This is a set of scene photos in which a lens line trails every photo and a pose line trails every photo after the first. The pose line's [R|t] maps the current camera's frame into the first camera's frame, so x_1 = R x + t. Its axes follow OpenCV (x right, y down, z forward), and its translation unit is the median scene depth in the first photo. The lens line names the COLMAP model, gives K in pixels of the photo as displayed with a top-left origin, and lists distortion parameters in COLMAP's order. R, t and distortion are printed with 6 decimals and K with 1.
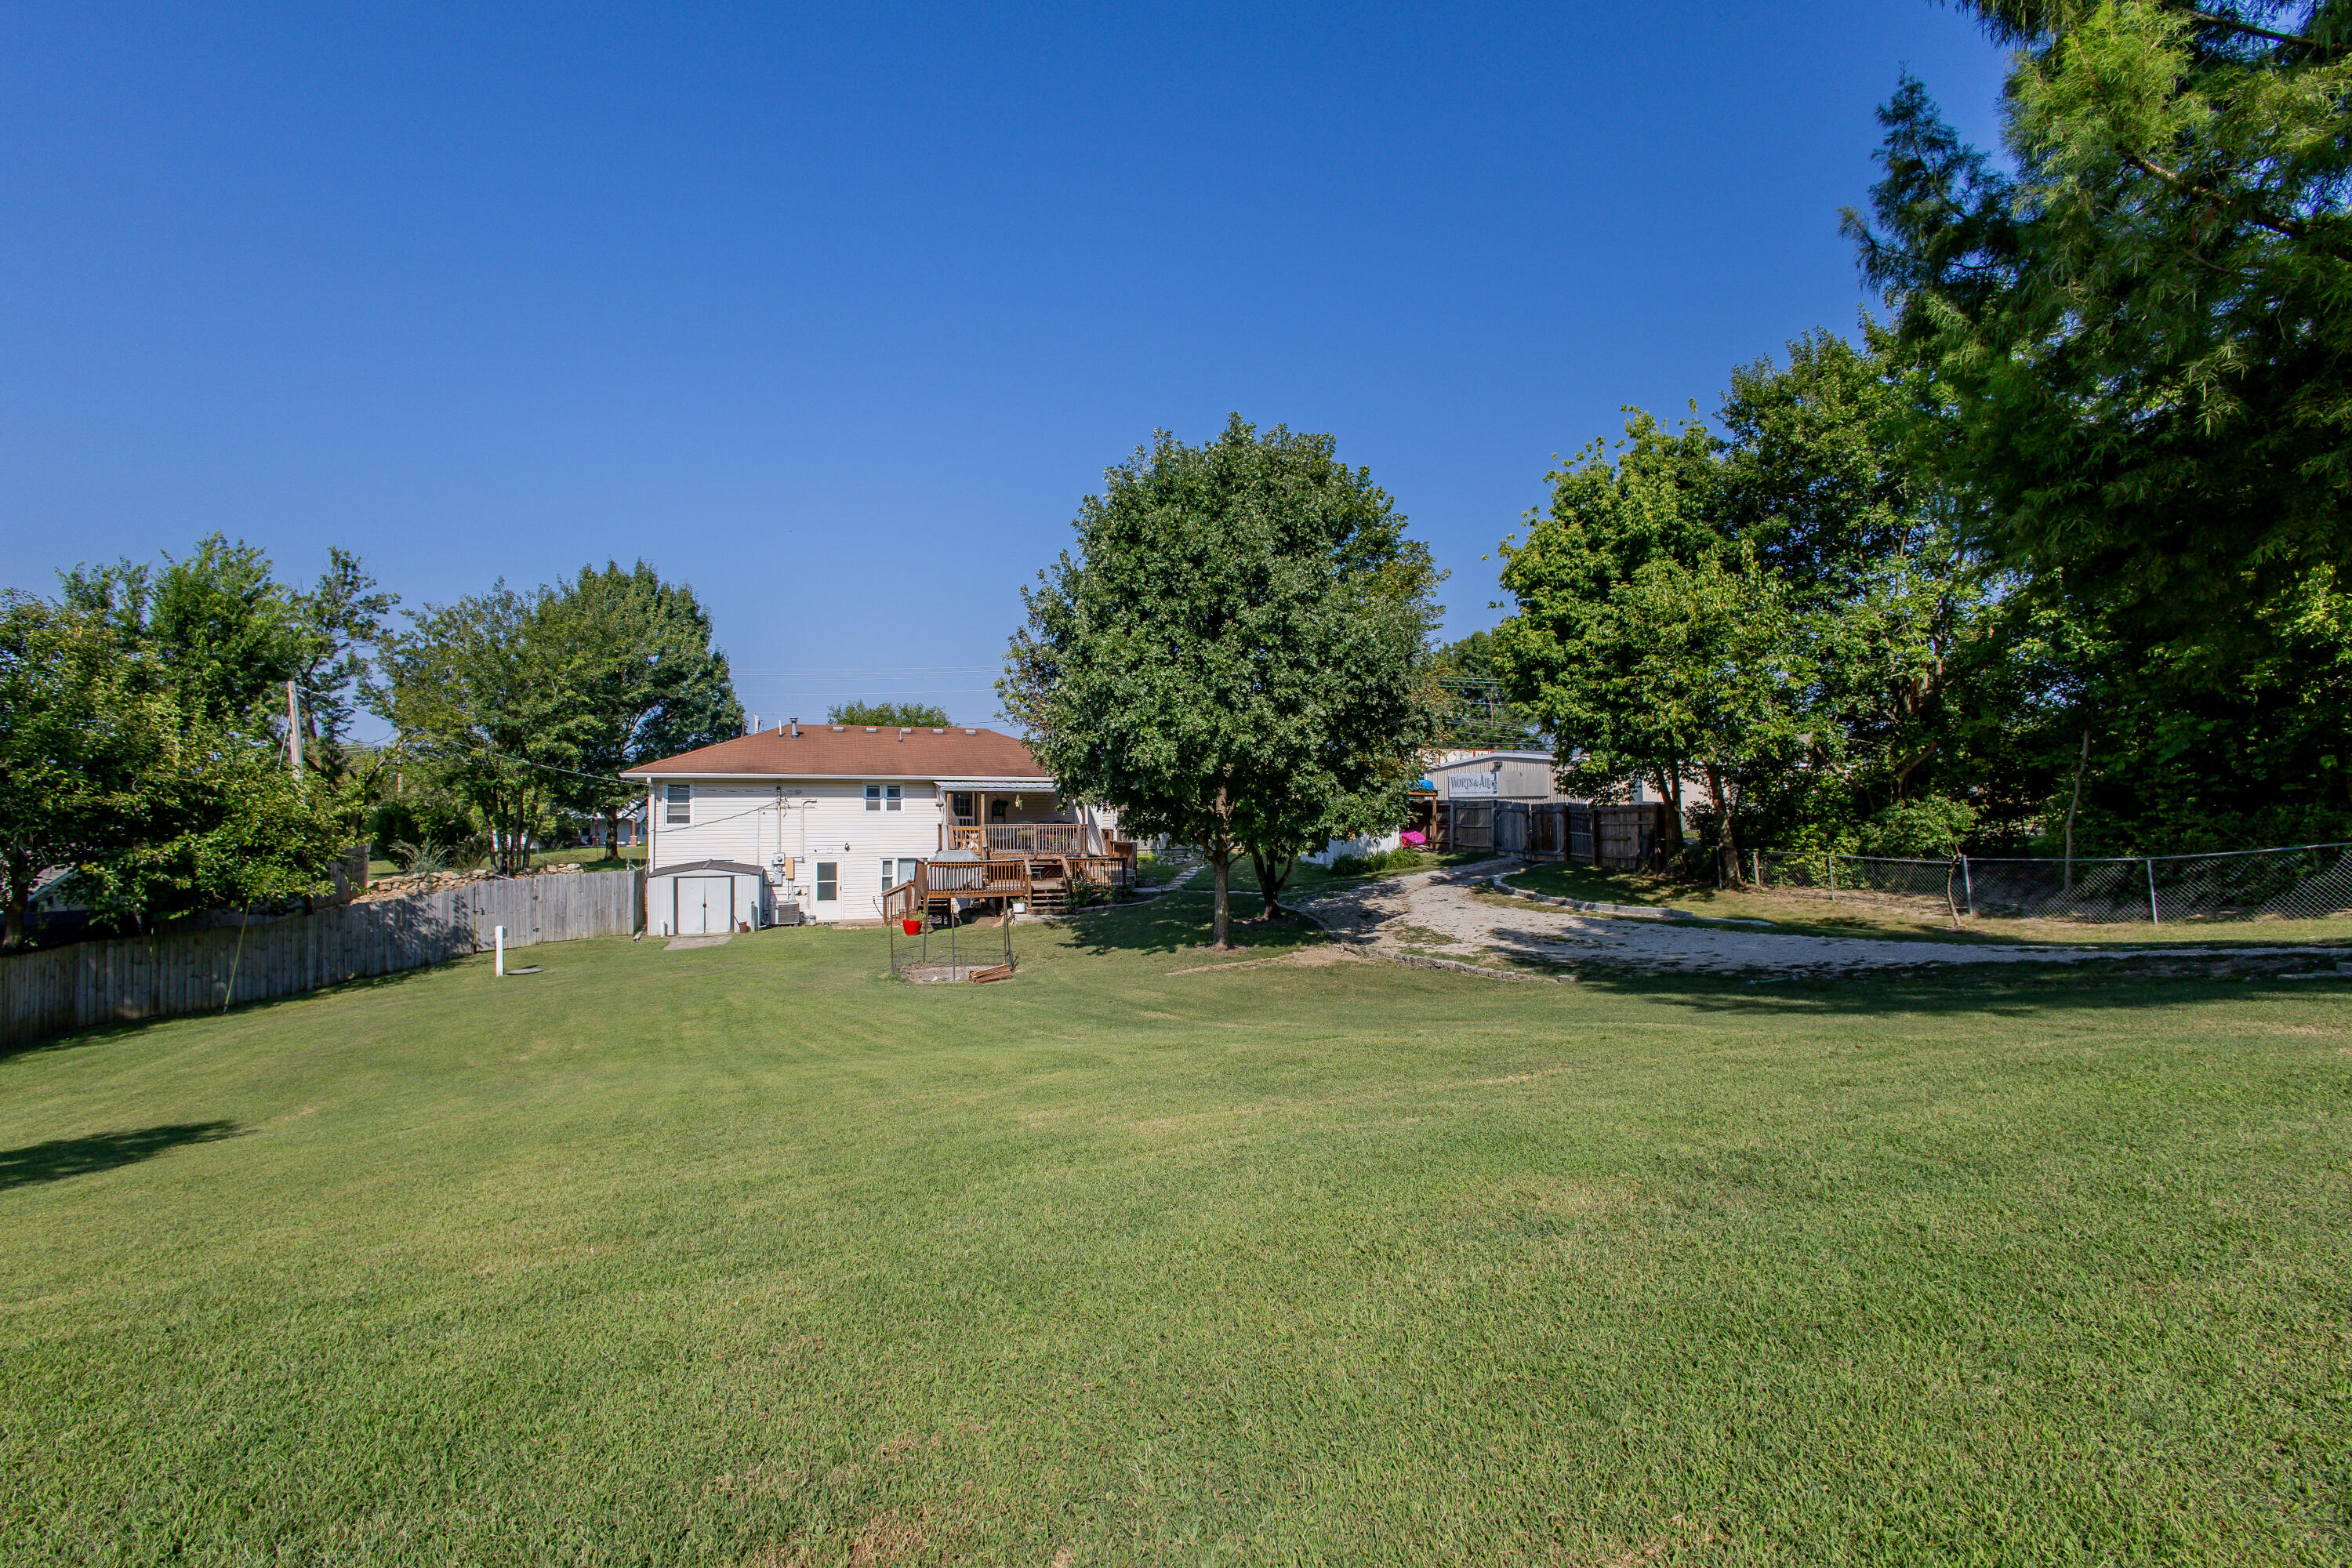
lens RADIAL K [[1097.1, 0, 1172.4], [0, 1097.1, 789.1], [0, 0, 1]] dist [0.013747, -0.005443]
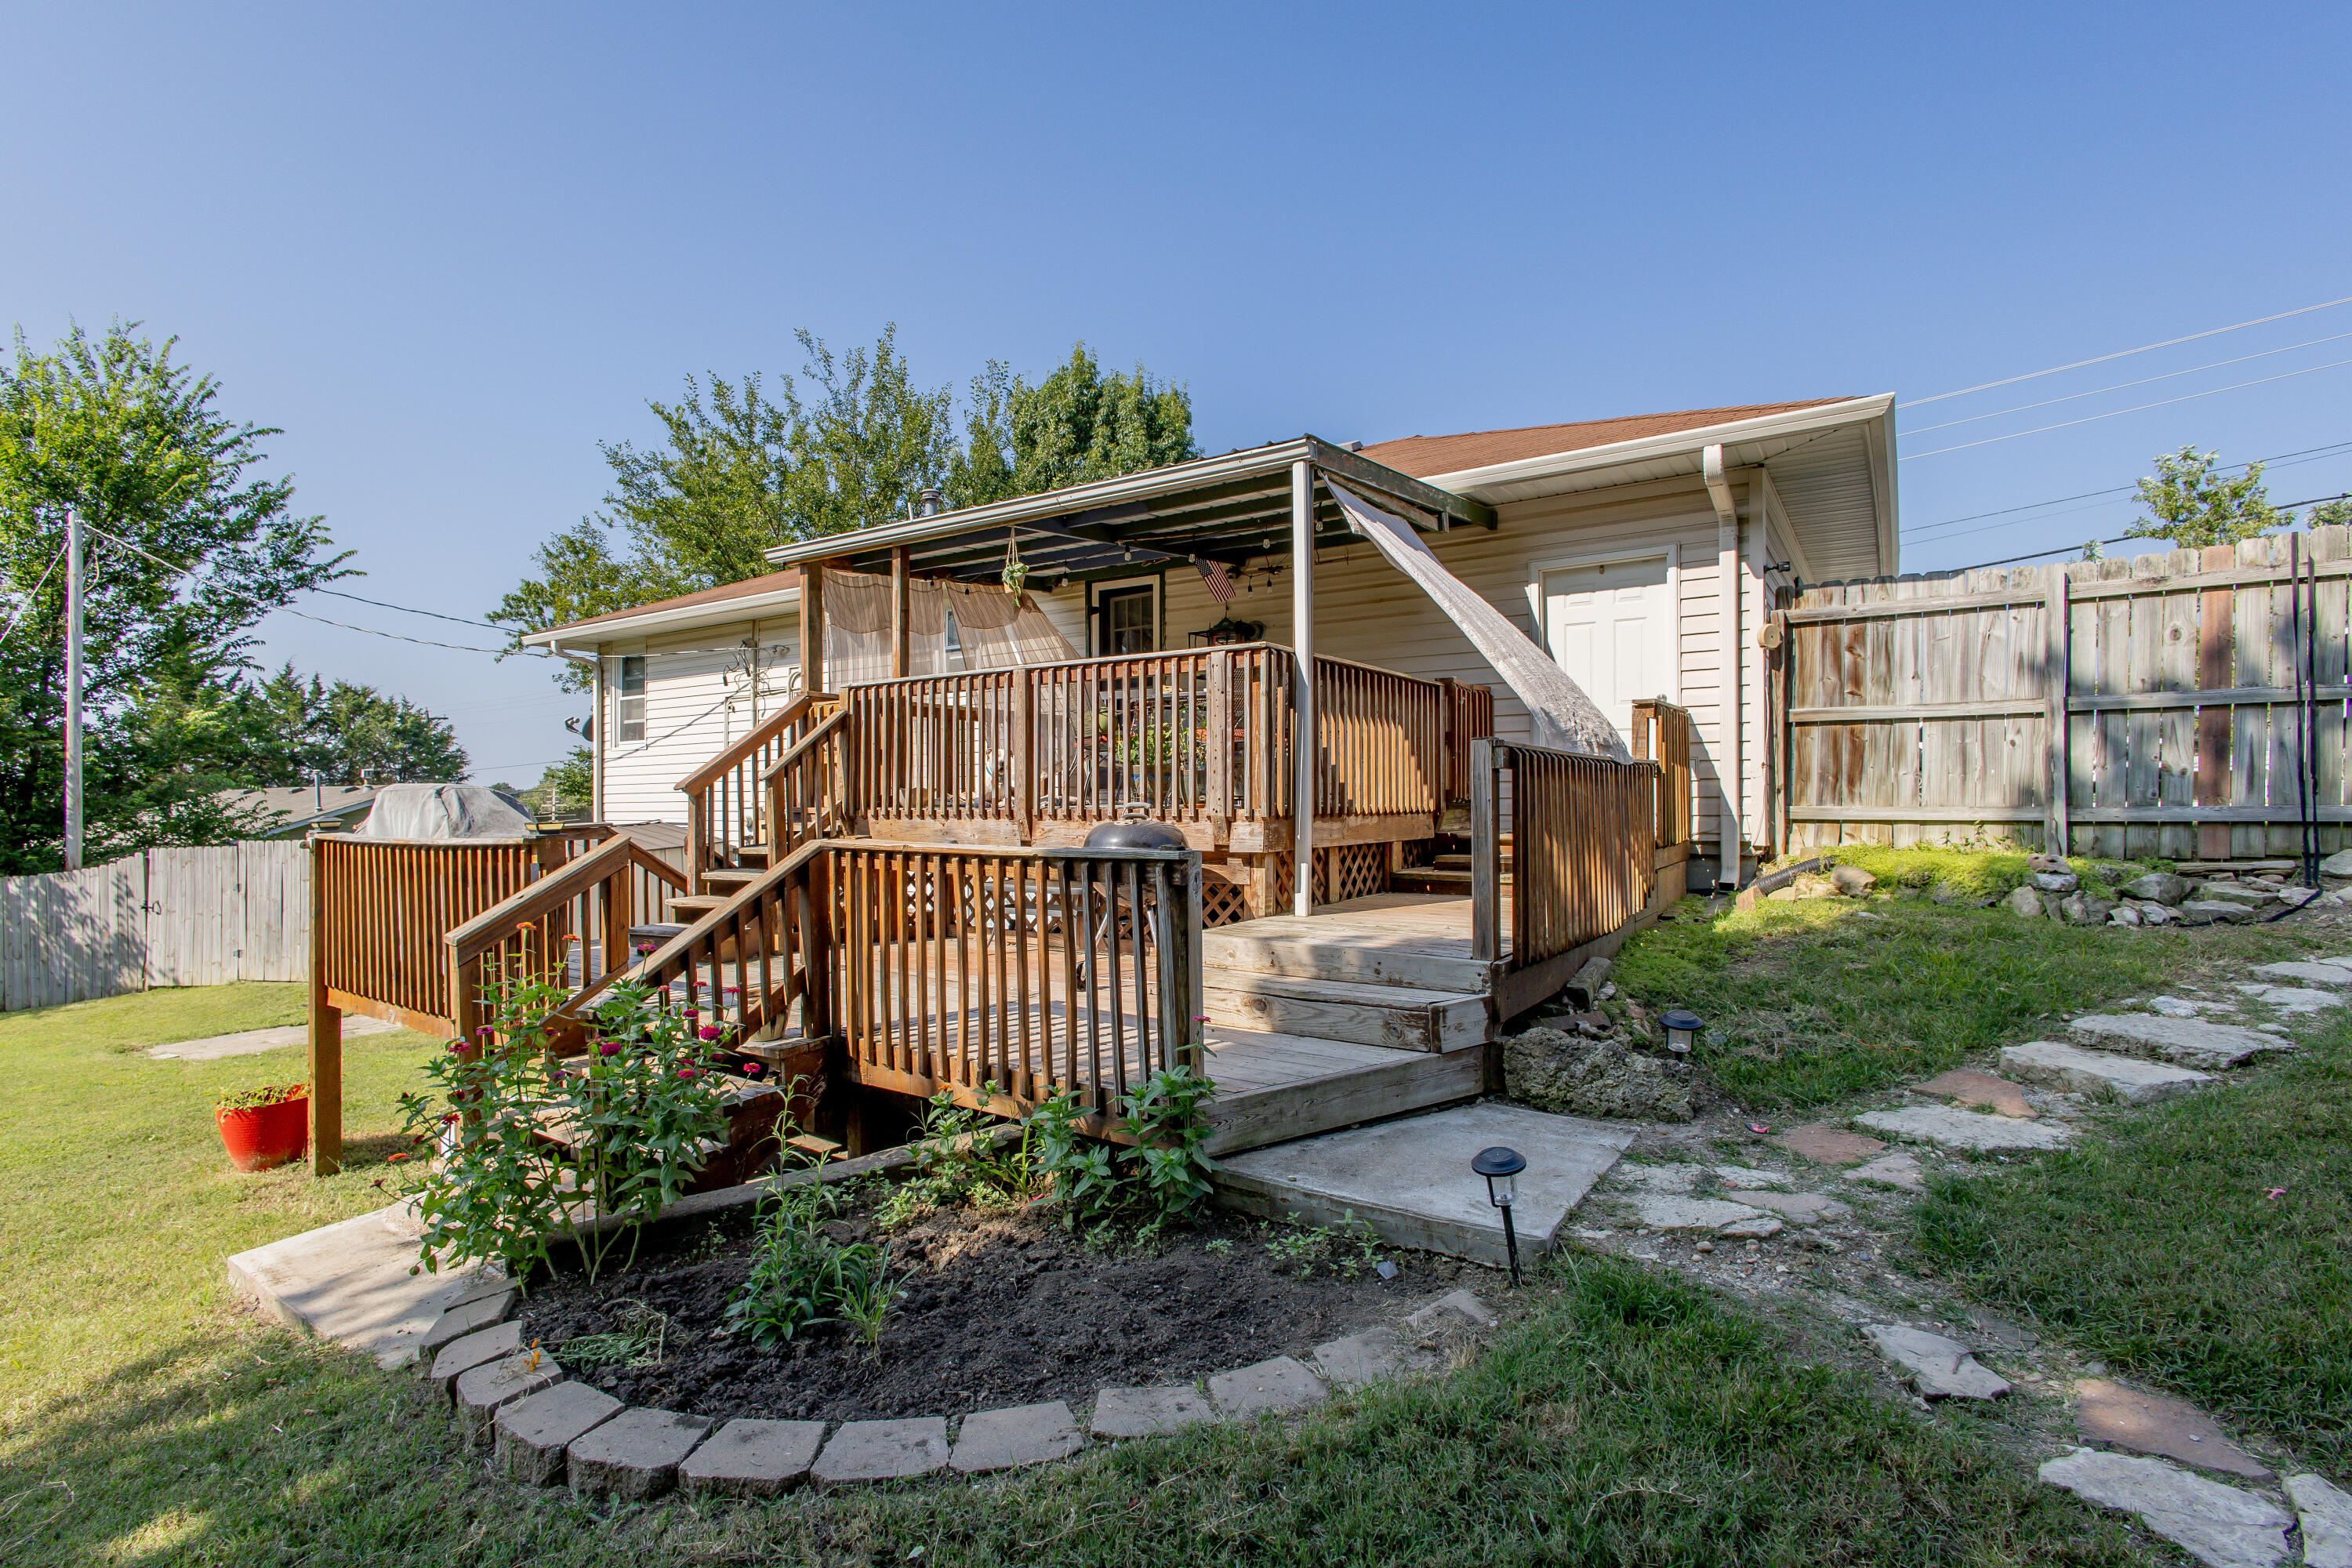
lens RADIAL K [[1097.1, 0, 1174.4], [0, 1097.1, 793.6], [0, 0, 1]] dist [0.013747, -0.005443]
pose [[0.606501, -0.006601, -0.795055, 0.062365], [0.017629, 0.999831, 0.005147, 0.064505], [0.794887, -0.017138, 0.606515, 1.067805]]
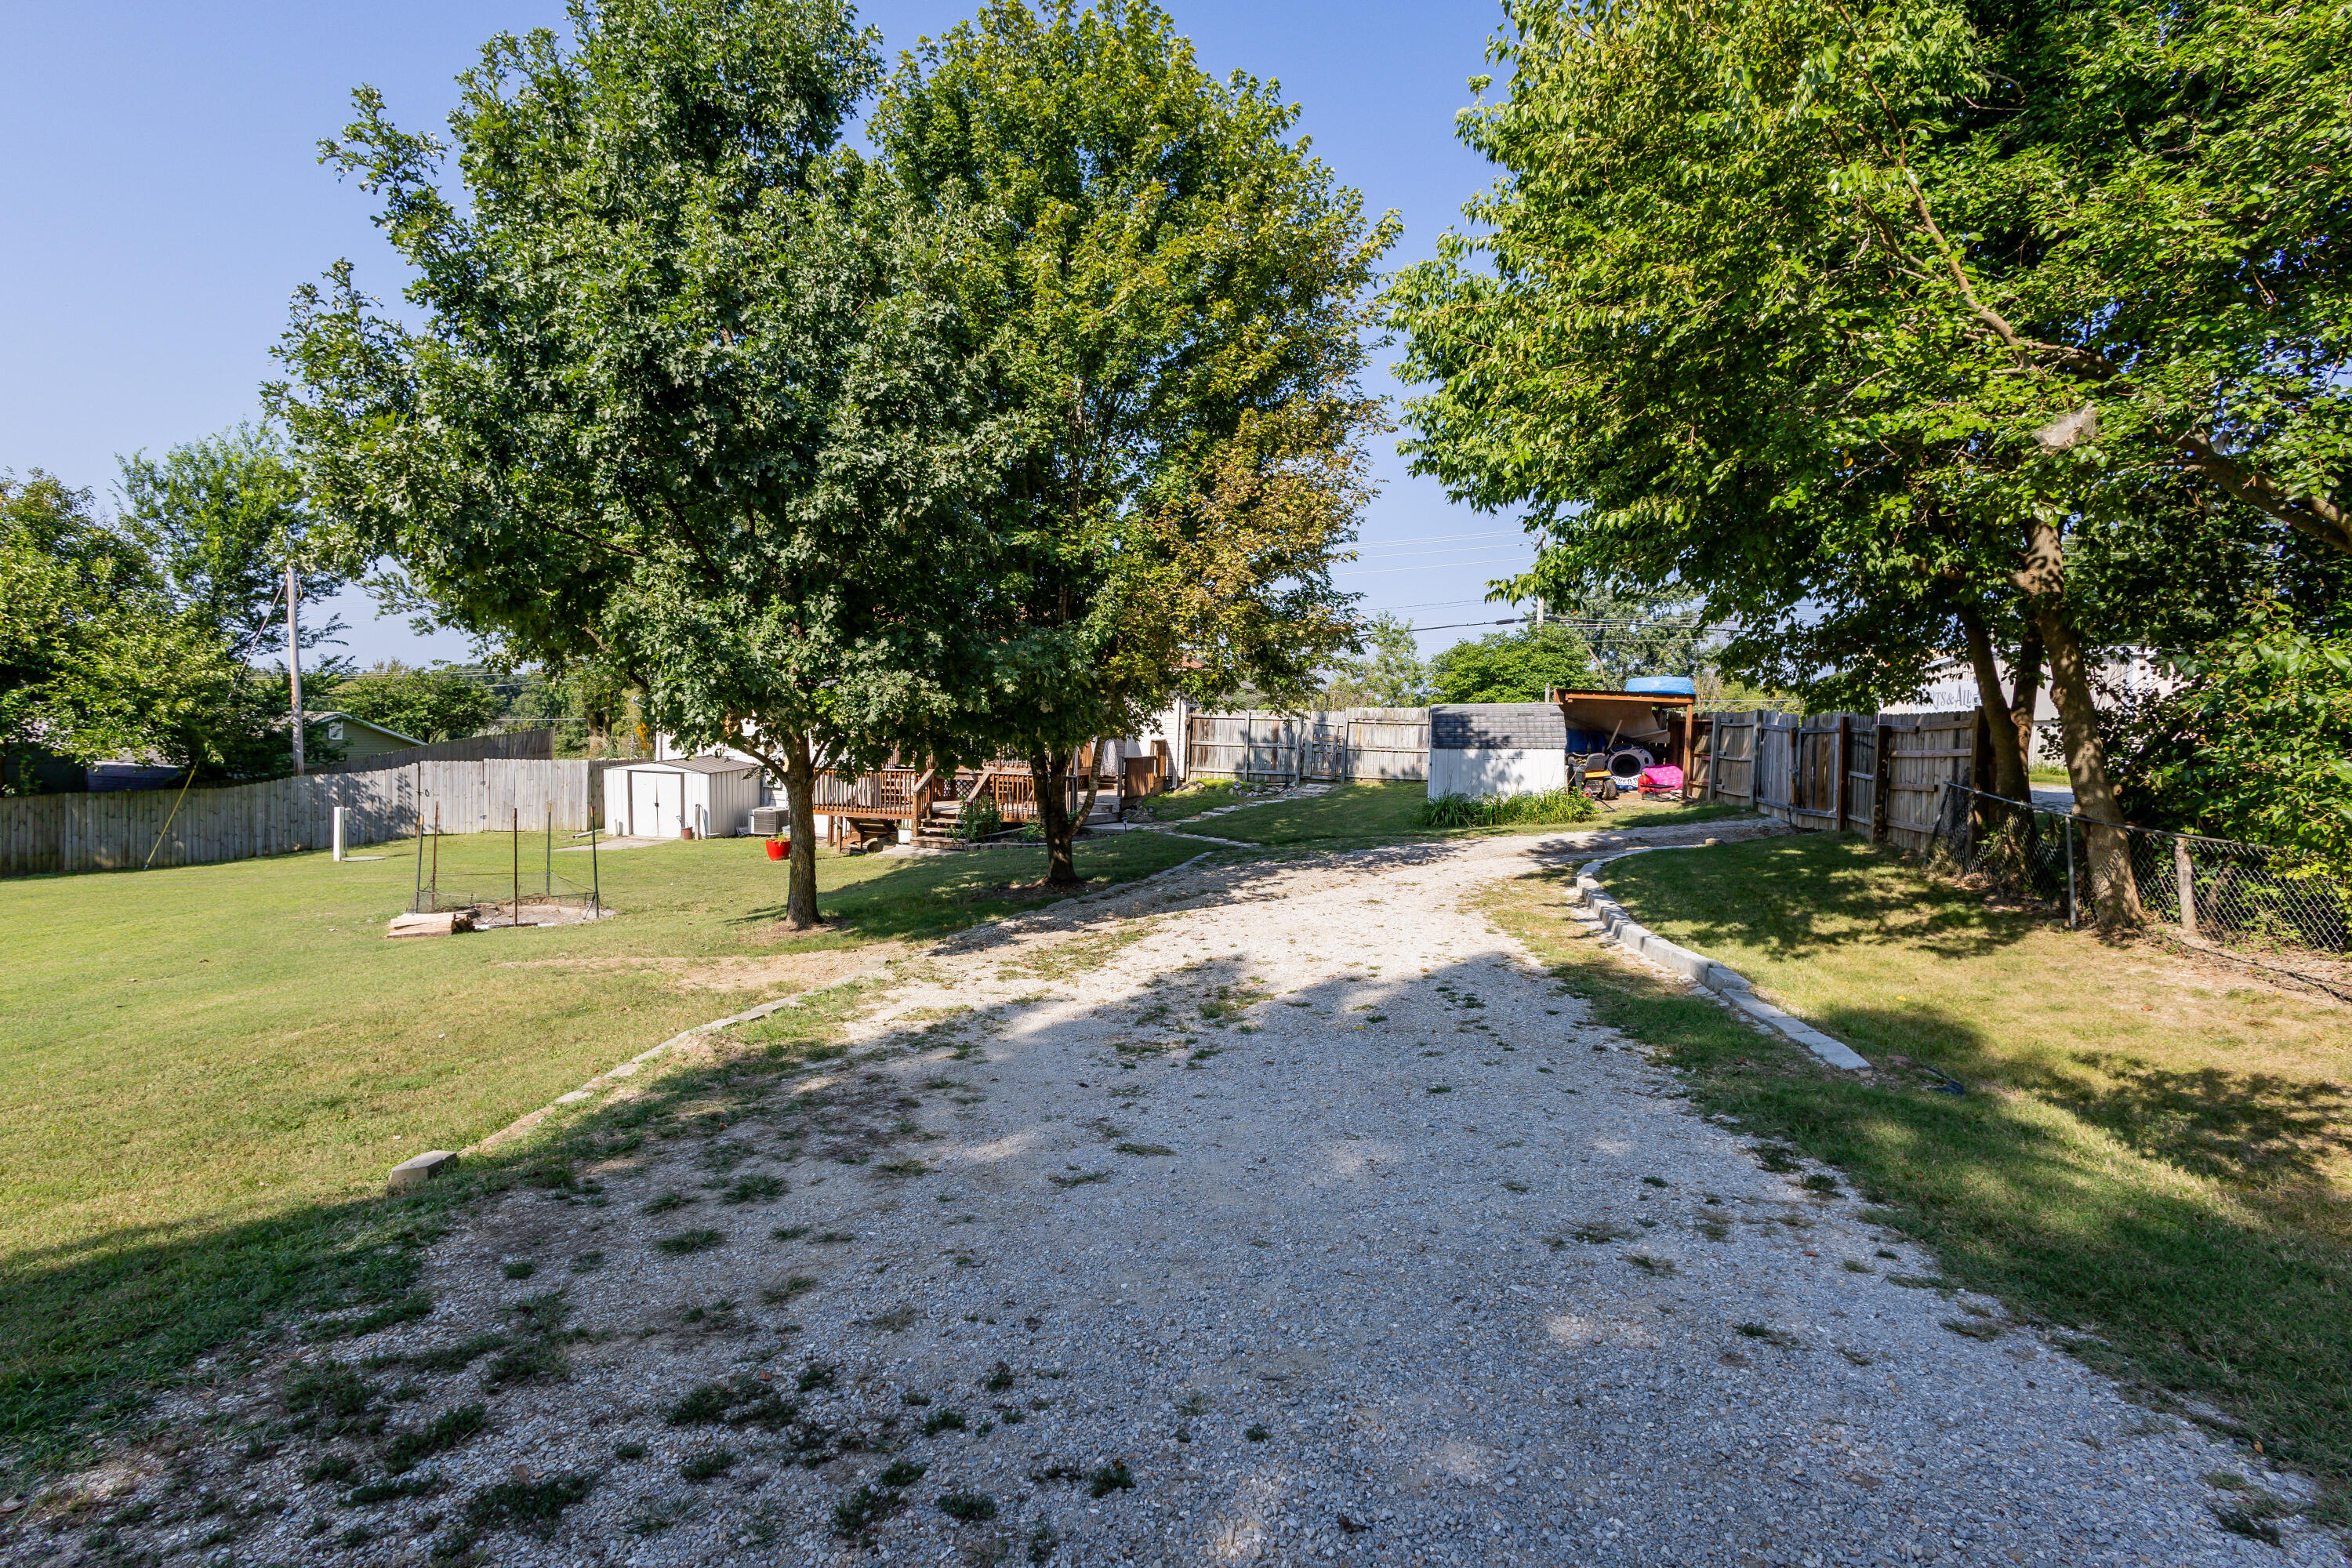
lens RADIAL K [[1097.1, 0, 1172.5], [0, 1097.1, 783.5], [0, 0, 1]] dist [0.013747, -0.005443]
pose [[0.860107, 0.055384, -0.507098, 0.416088], [-0.026947, 0.997634, 0.063253, 0.025542], [0.509402, -0.040740, 0.859564, 0.509932]]
